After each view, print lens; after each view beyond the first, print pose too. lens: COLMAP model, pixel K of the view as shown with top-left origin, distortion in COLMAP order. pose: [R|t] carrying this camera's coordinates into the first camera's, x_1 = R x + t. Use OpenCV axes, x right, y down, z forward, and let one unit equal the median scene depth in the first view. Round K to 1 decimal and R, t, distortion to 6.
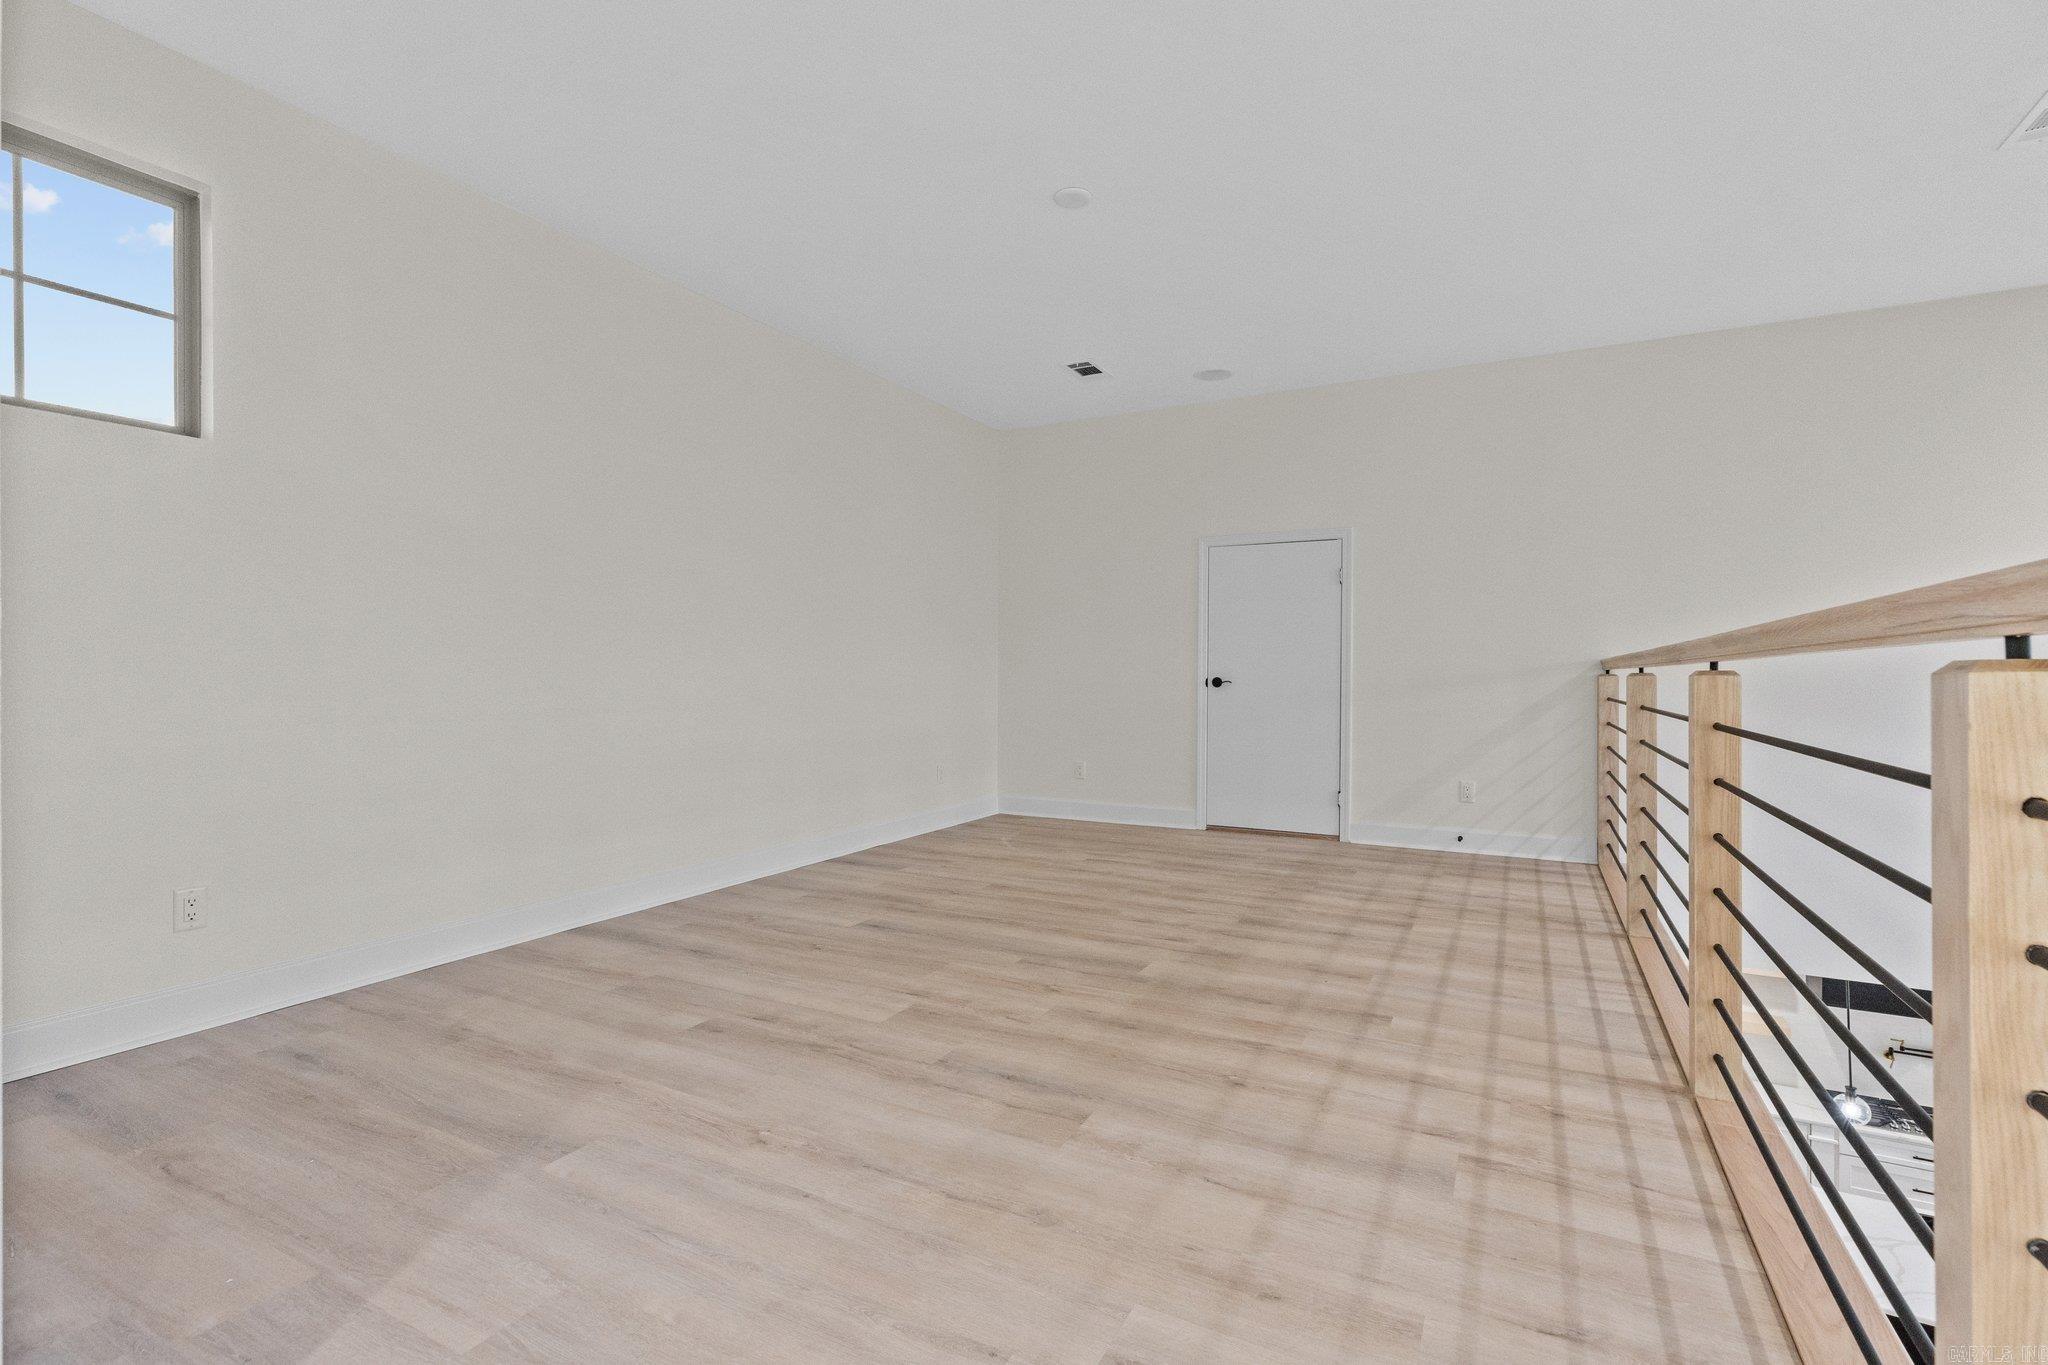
lens RADIAL K [[925.7, 0, 1024.3], [0, 925.7, 663.0], [0, 0, 1]] dist [0.005791, -0.000275]
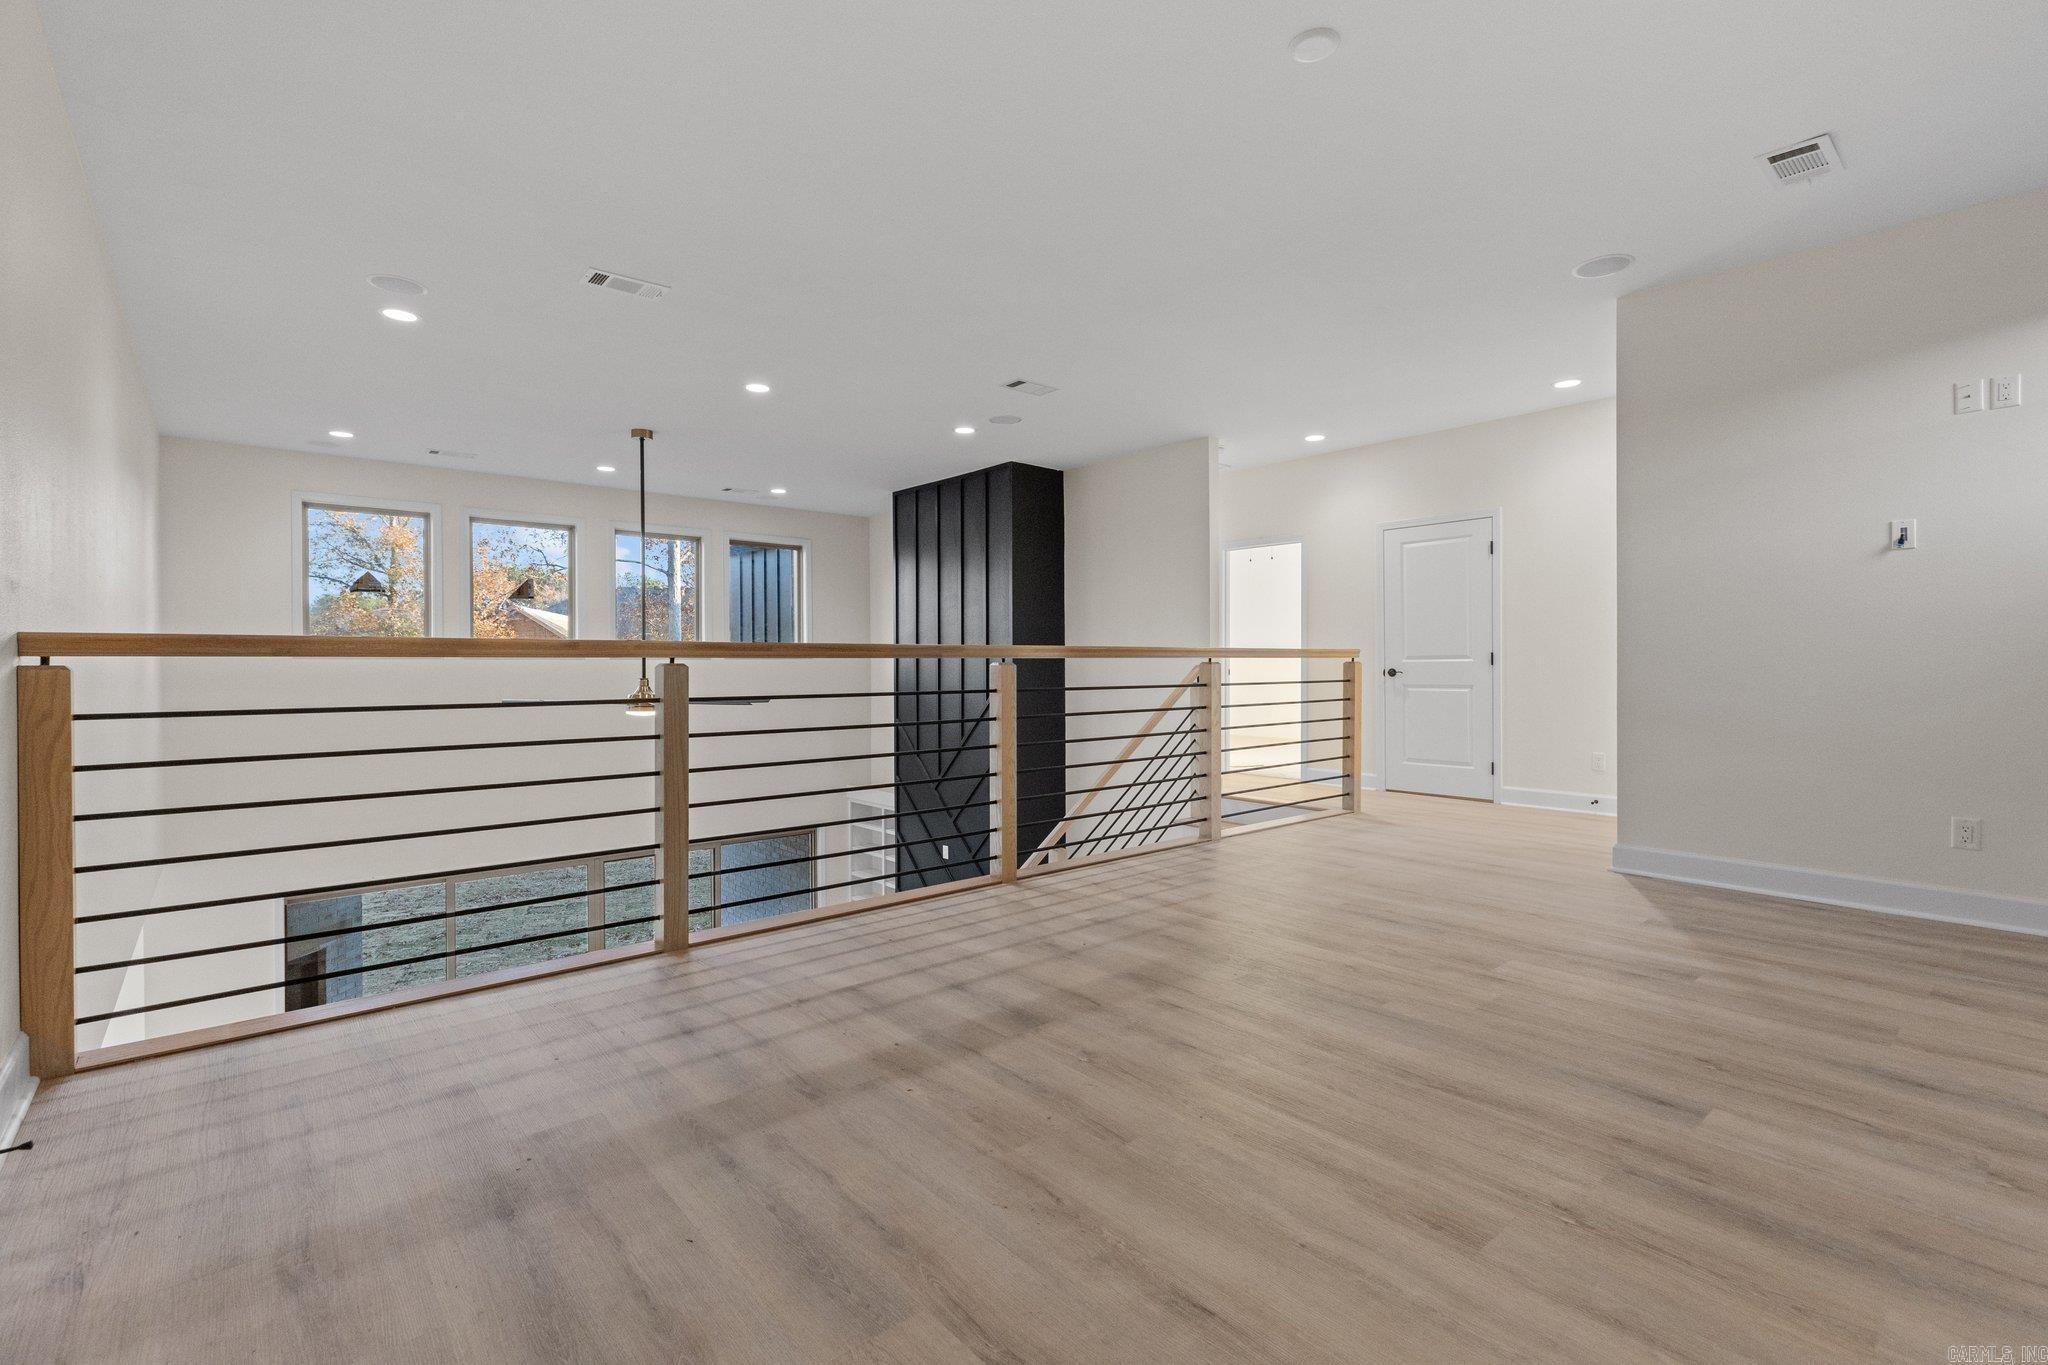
lens RADIAL K [[925.7, 0, 1024.3], [0, 925.7, 663.0], [0, 0, 1]] dist [0.005791, -0.000275]
pose [[-0.933912, 0.003923, 0.357482, -0.000185], [-0.001970, 0.999868, -0.016118, 0.029645], [-0.357498, -0.015757, -0.933781, 2.067065]]
